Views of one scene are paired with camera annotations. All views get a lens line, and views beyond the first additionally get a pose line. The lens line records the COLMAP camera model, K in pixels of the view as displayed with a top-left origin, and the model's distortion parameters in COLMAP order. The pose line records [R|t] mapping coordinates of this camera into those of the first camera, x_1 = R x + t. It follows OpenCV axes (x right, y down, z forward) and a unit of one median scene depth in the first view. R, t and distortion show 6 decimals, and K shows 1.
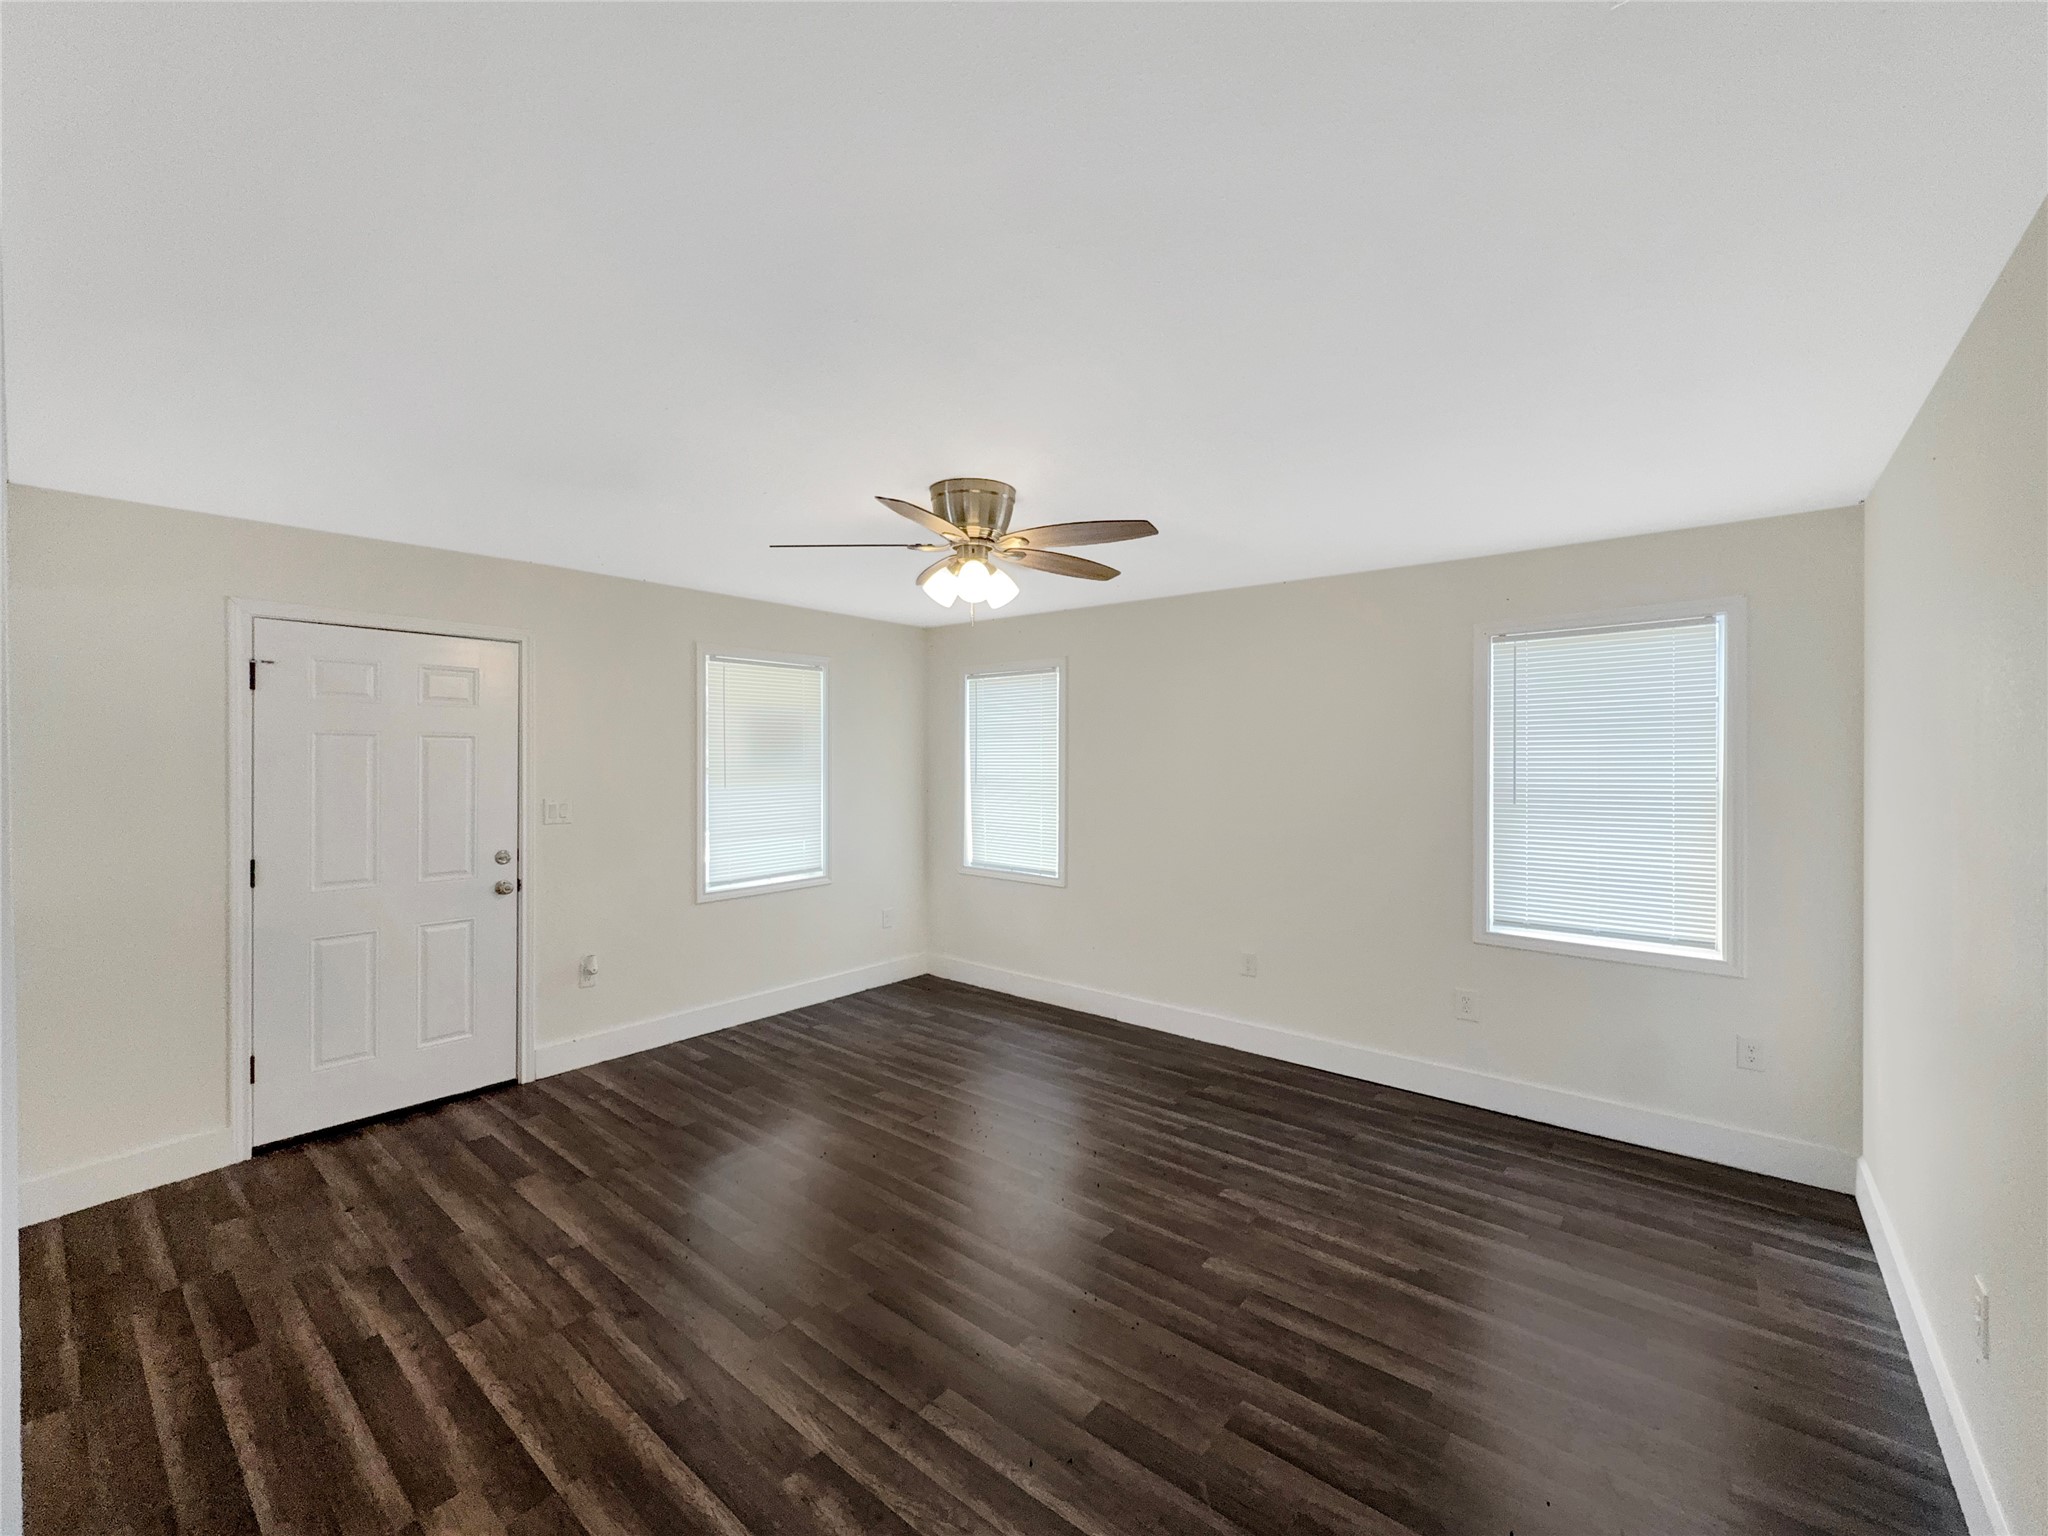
lens RADIAL K [[847.3, 0, 1020.3], [0, 847.3, 765.6], [0, 0, 1]] dist [-0.004184, -0.000289]
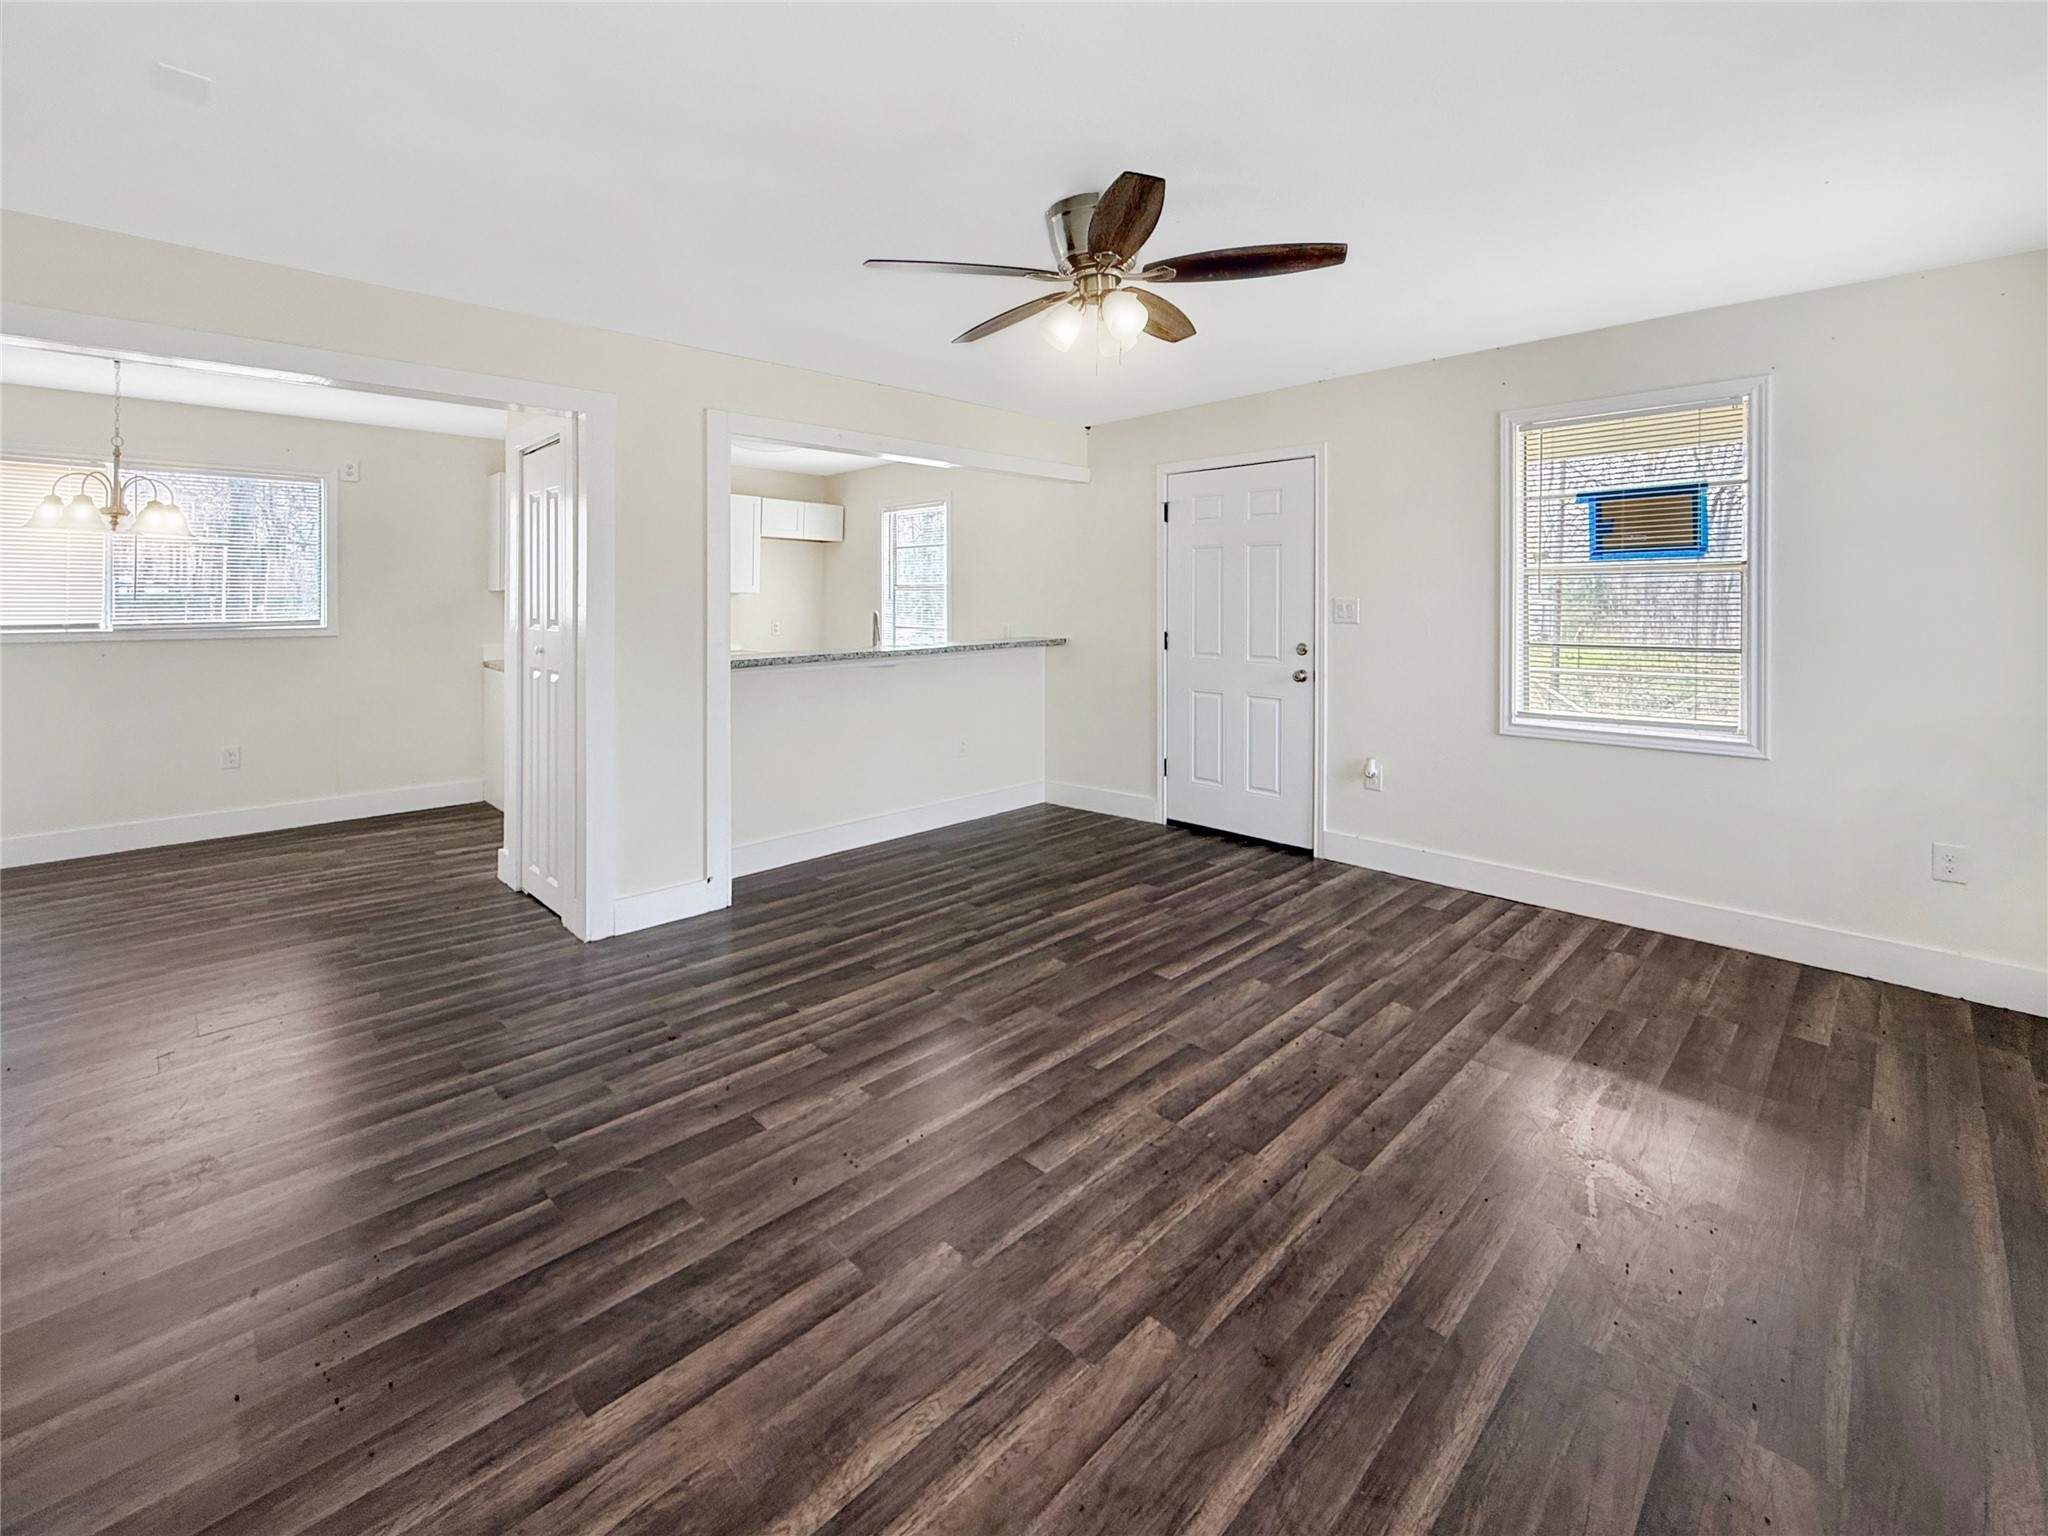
lens RADIAL K [[847.3, 0, 1016.1], [0, 847.3, 776.3], [0, 0, 1]] dist [-0.004184, -0.000289]
pose [[-0.099734, 0.202499, -0.974191, 0.934557], [-0.005467, 0.978946, 0.204047, 0.083080], [0.994999, 0.025676, -0.096527, 1.286508]]
